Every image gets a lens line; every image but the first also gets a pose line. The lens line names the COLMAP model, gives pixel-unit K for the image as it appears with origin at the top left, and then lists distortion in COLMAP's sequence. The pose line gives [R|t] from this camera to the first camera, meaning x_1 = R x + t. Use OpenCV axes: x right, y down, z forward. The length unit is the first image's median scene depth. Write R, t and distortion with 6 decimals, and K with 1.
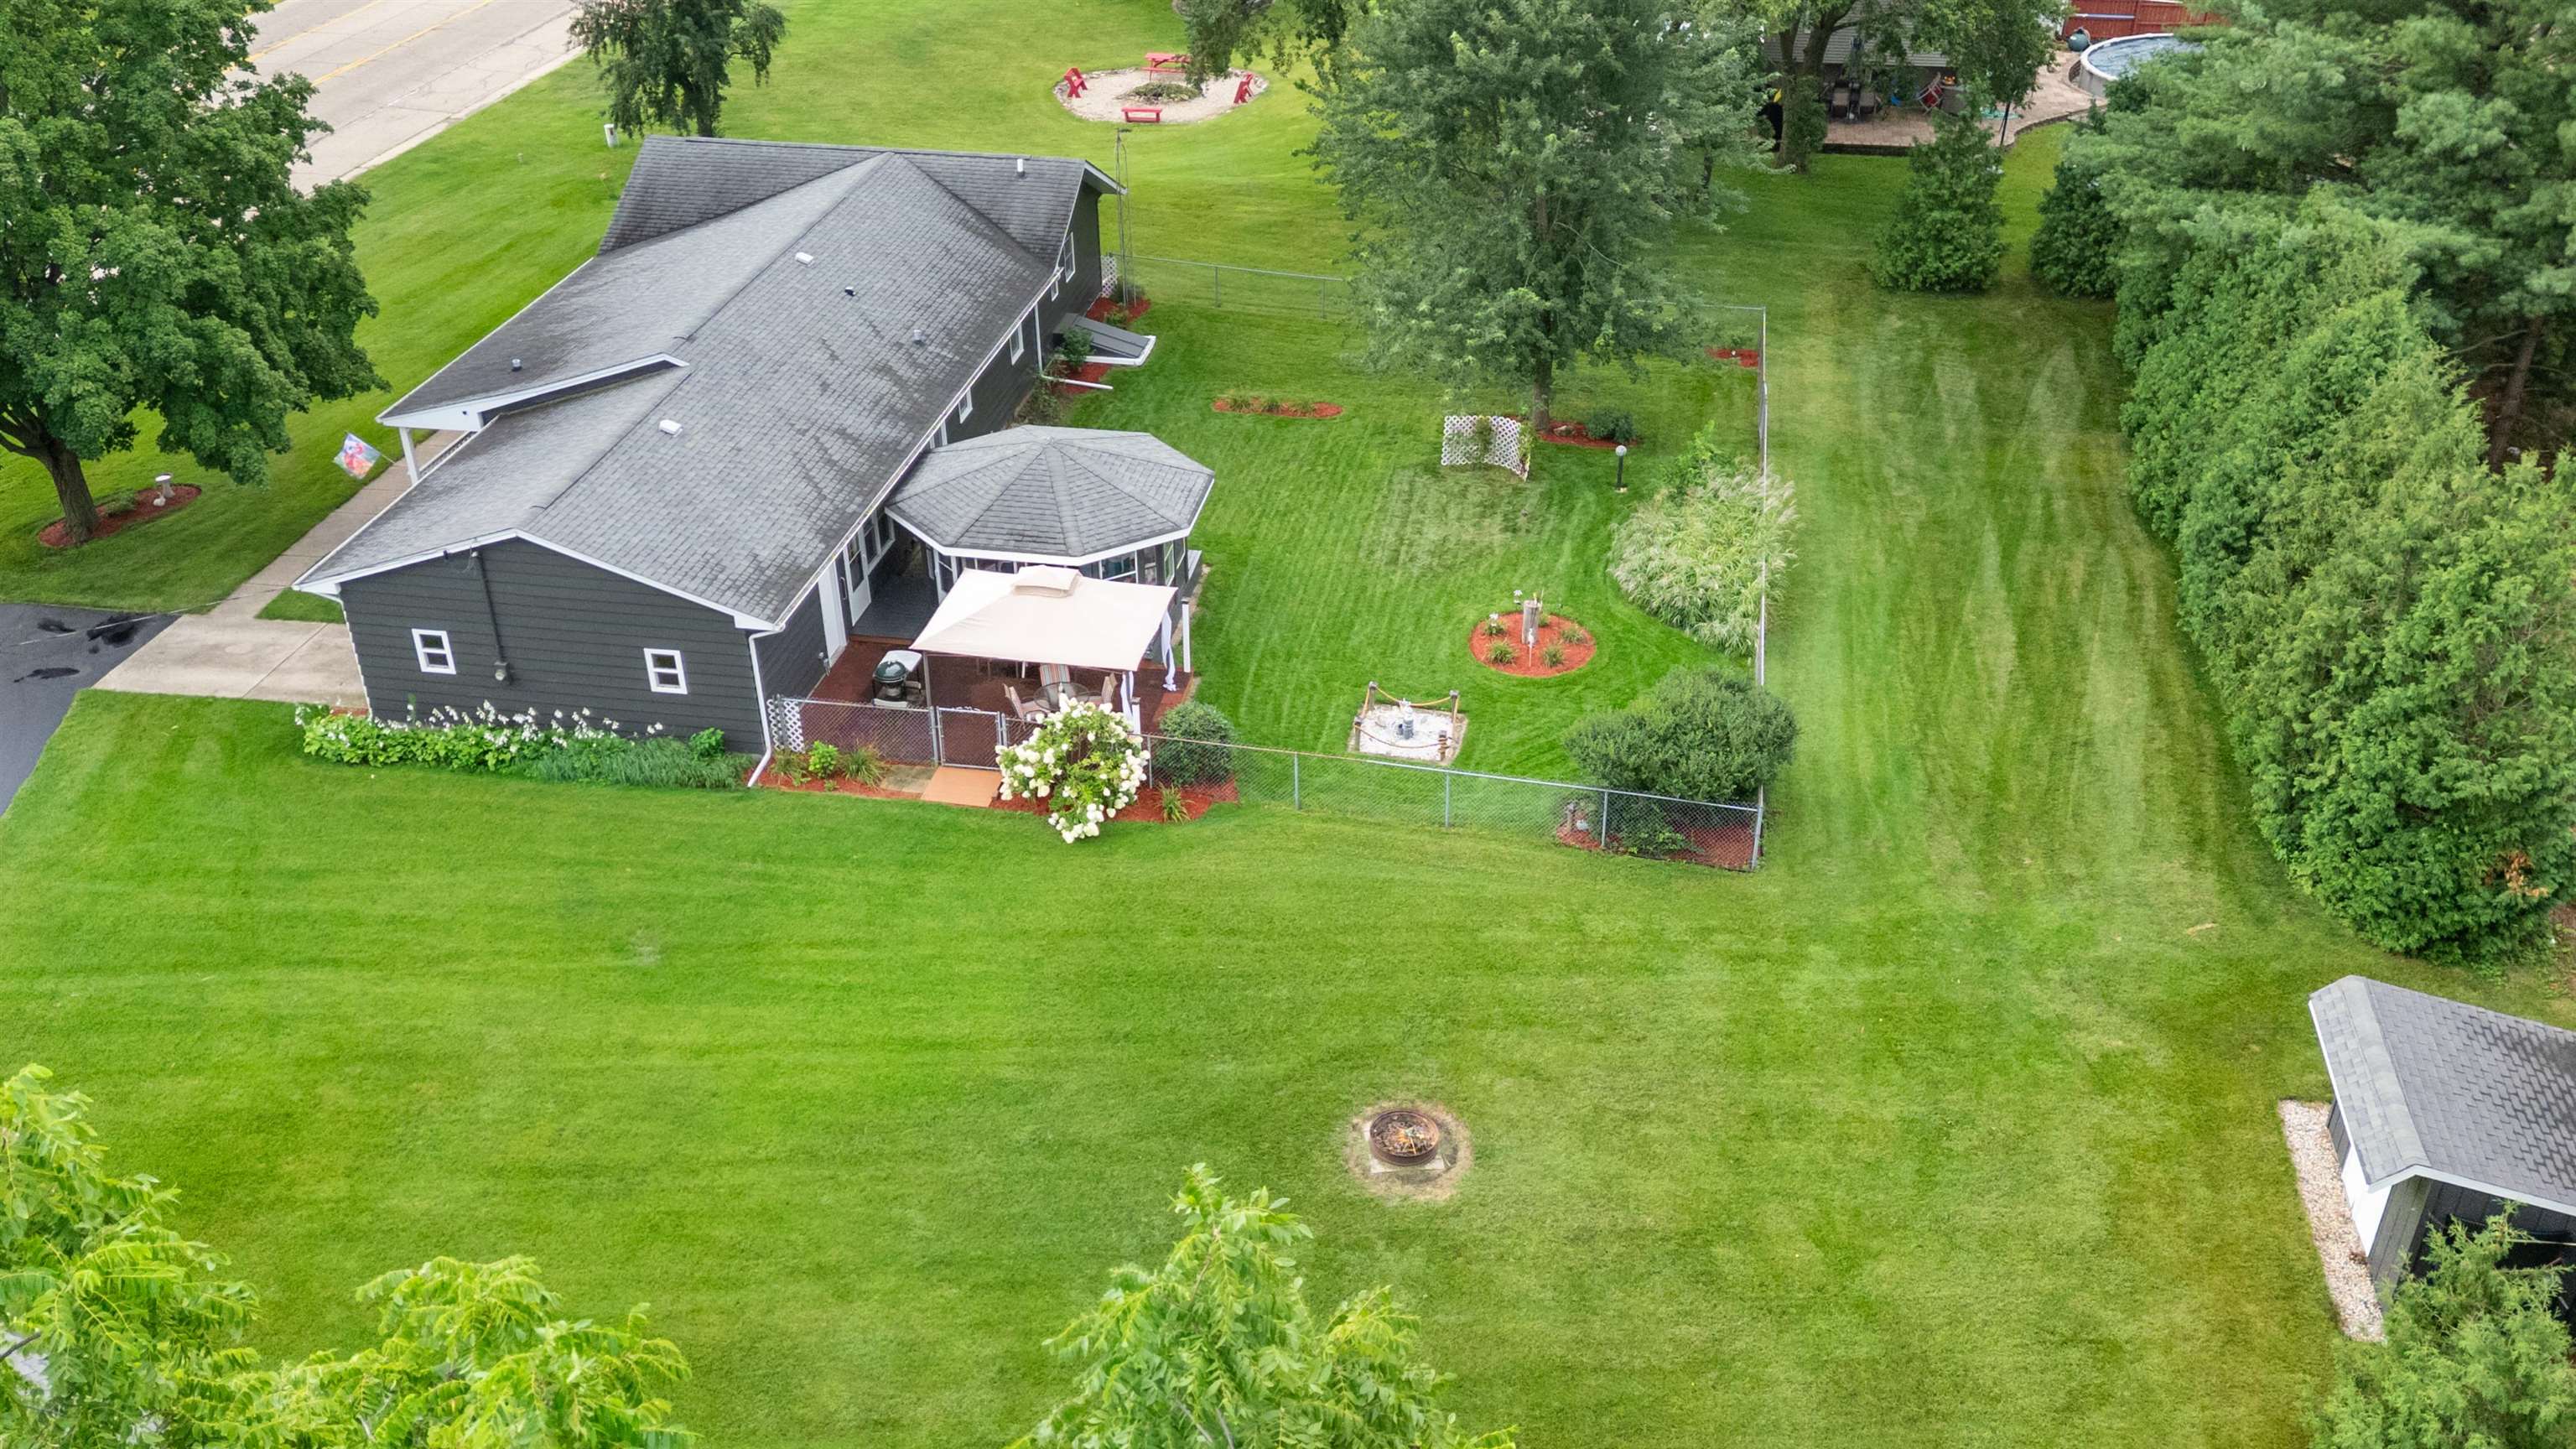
lens RADIAL K [[1808.6, 0, 1288.0], [0, 1808.6, 724.5], [0, 0, 1]] dist [0.086212, -0.091866]
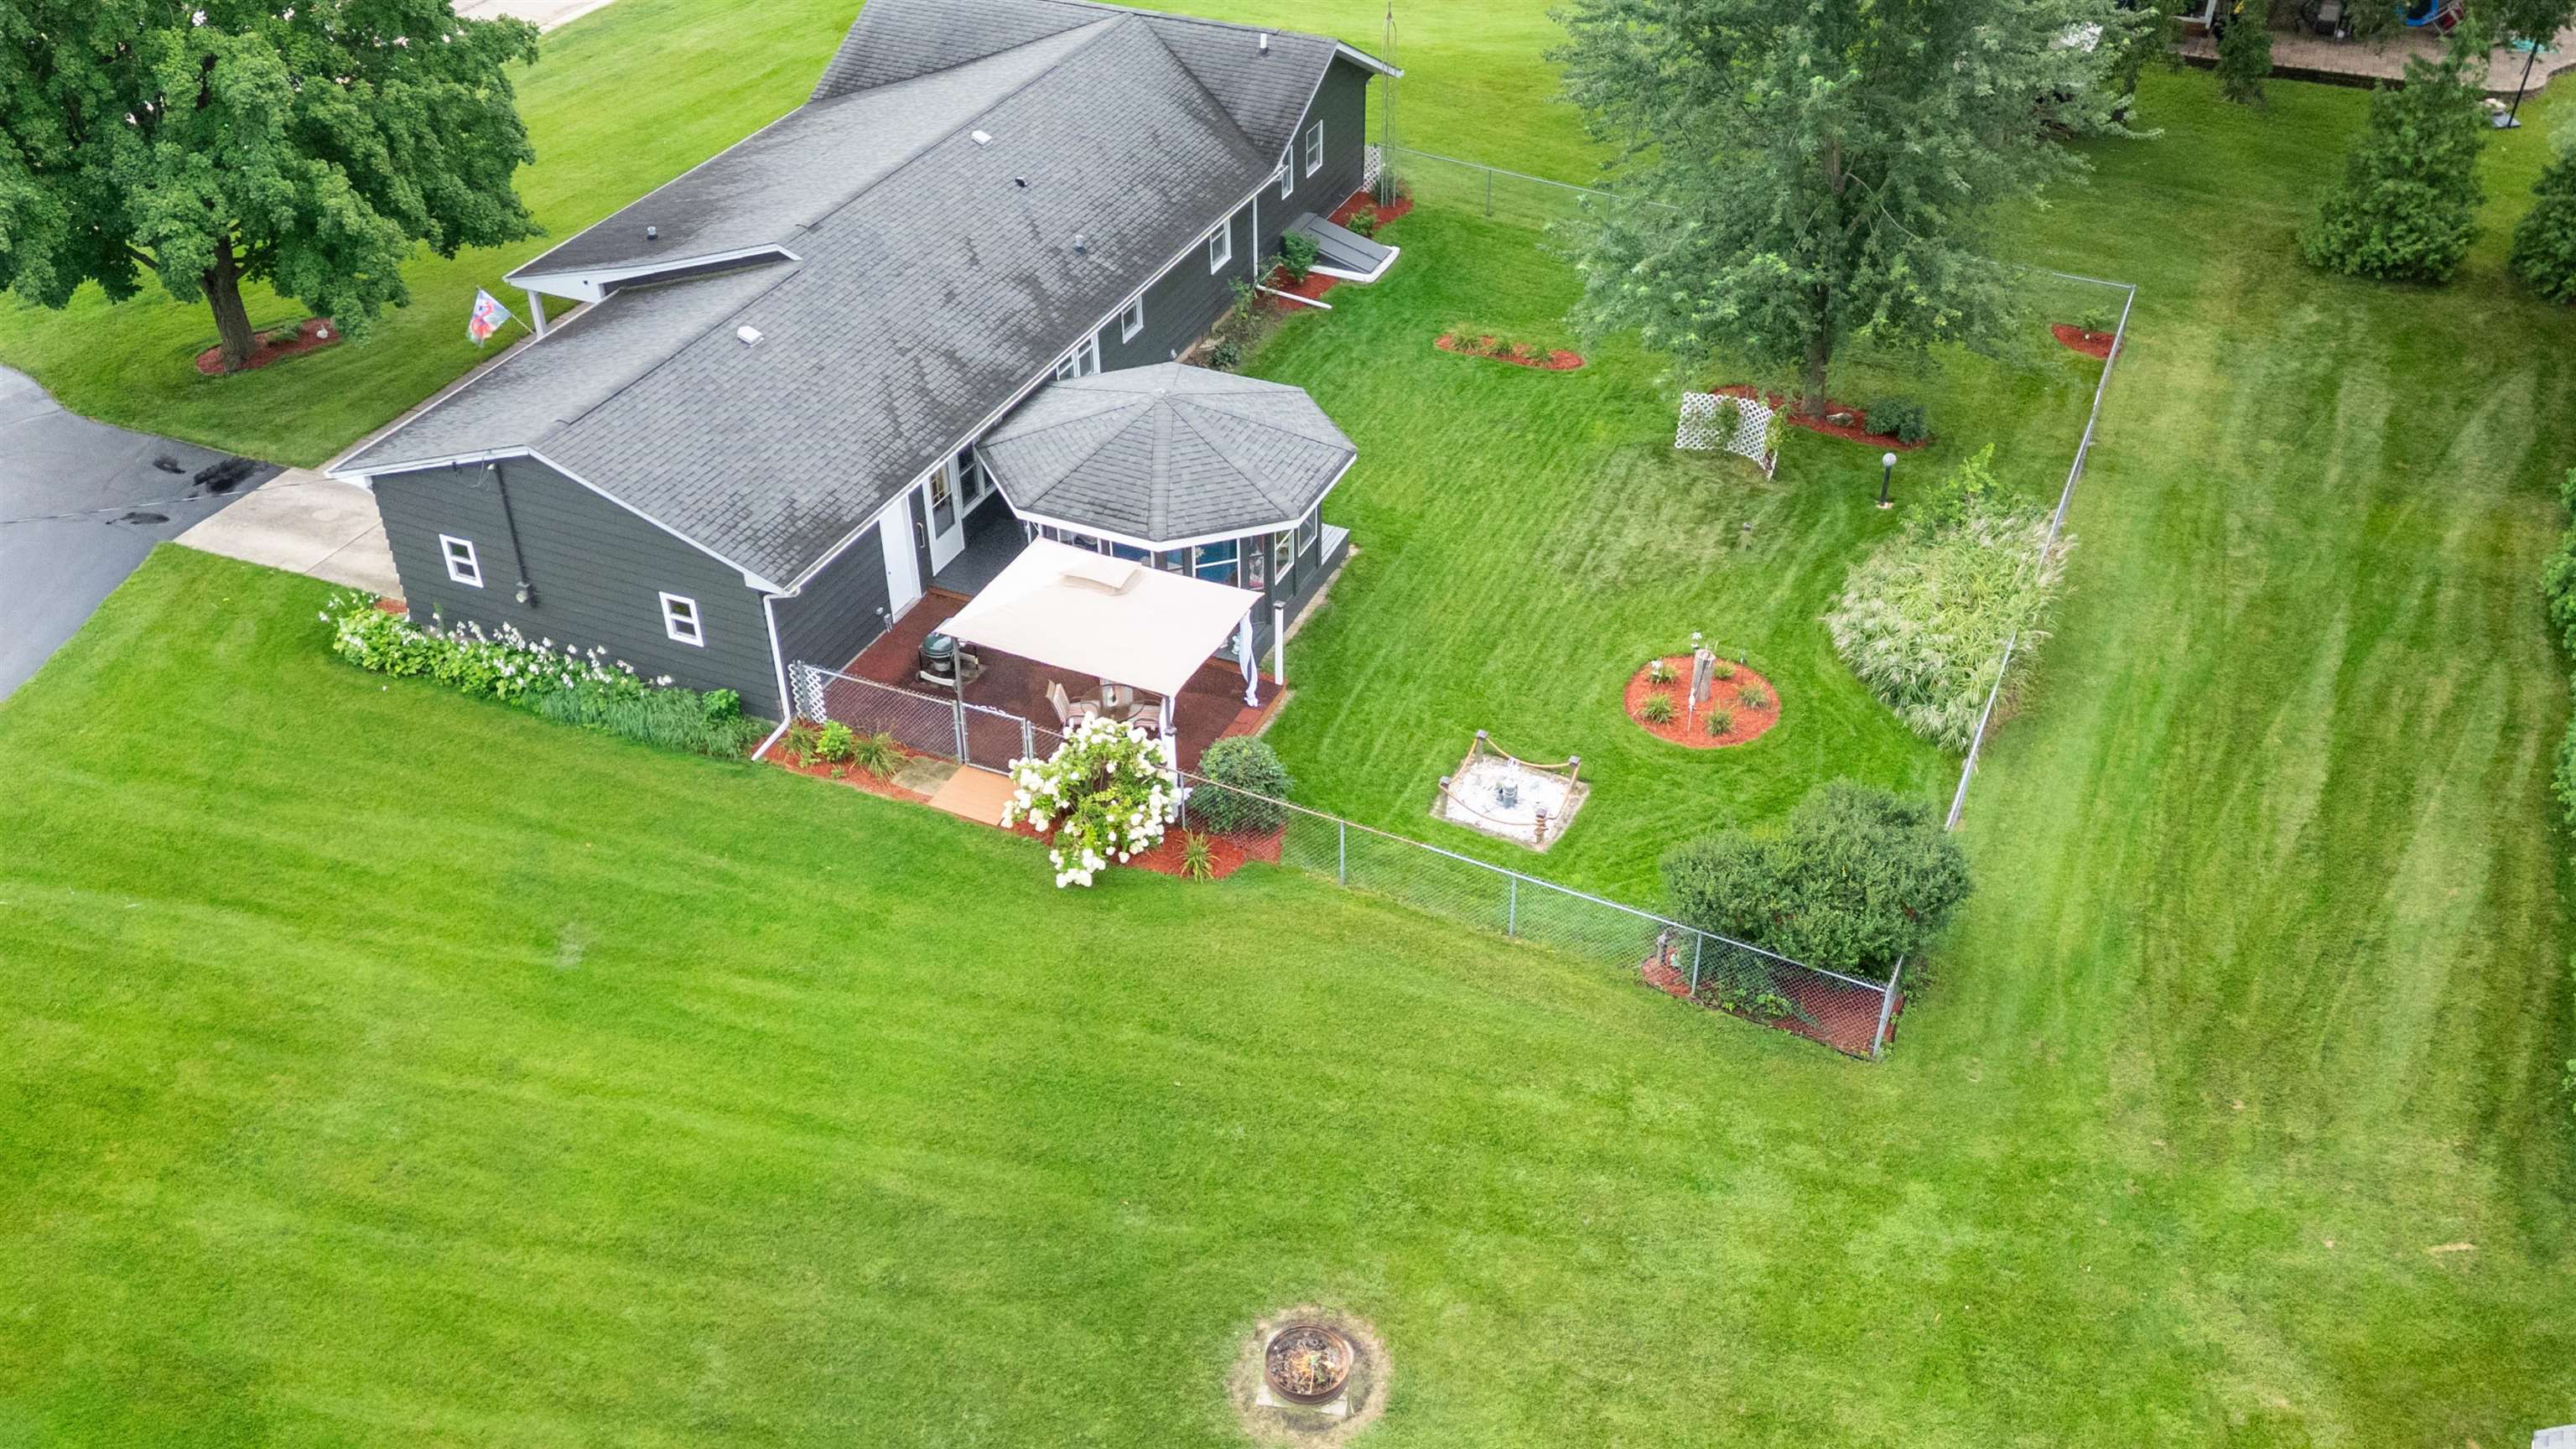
lens RADIAL K [[1840.4, 0, 1355.6], [0, 1840.4, 719.5], [0, 0, 1]] dist [0.059520, -0.040118]
pose [[0.974783, 0.145174, -0.169477, 0.133208], [-0.130858, 0.987044, 0.092843, -0.100370], [0.180760, -0.068325, 0.981151, 0.149385]]
